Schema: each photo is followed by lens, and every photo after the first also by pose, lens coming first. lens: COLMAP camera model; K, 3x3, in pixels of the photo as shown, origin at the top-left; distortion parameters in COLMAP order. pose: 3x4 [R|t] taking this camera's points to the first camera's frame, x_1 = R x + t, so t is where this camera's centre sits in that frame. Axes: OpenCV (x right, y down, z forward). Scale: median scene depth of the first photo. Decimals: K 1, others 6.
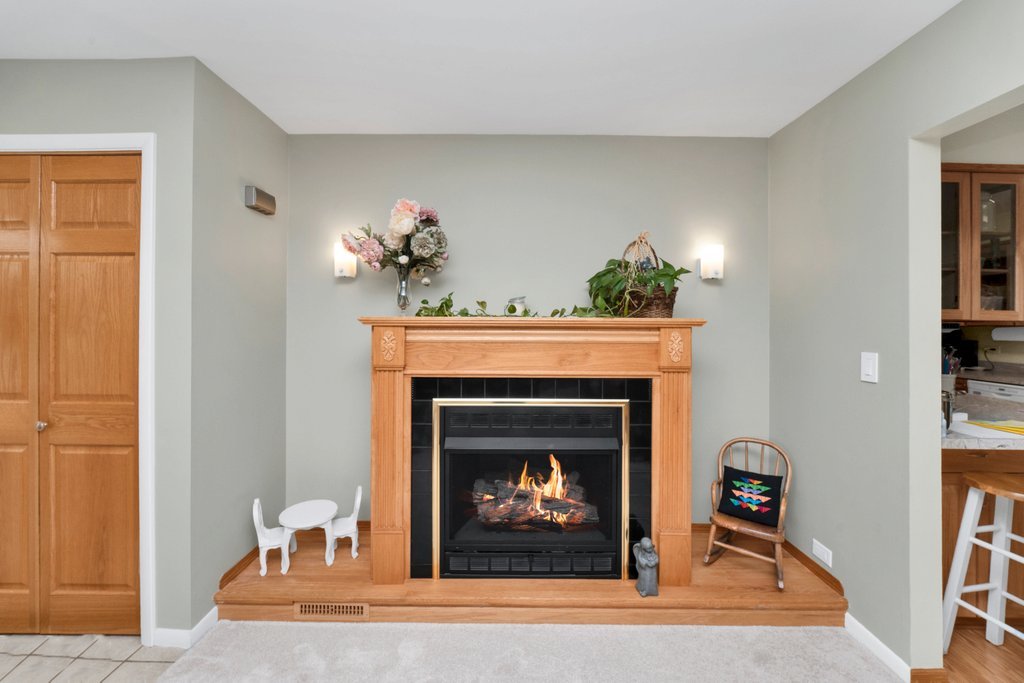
lens RADIAL K [[417.6, 0, 512.8], [0, 417.6, 336.9], [0, 0, 1]] dist [-0.021956, 0.000540]
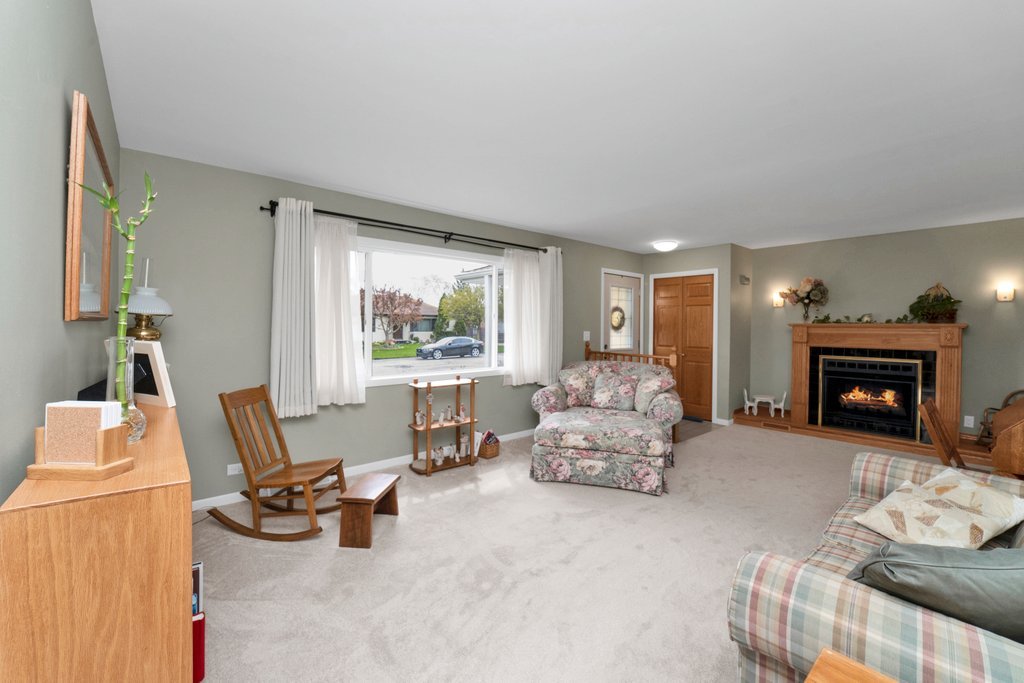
lens RADIAL K [[417.6, 0, 510.8], [0, 417.6, 324.8], [0, 0, 1]] dist [-0.021956, 0.000540]
pose [[0.644677, 0.003830, -0.764445, 0.513064], [-0.012629, 0.999904, -0.005640, -0.001065], [0.764350, 0.013290, 0.644664, -2.051605]]
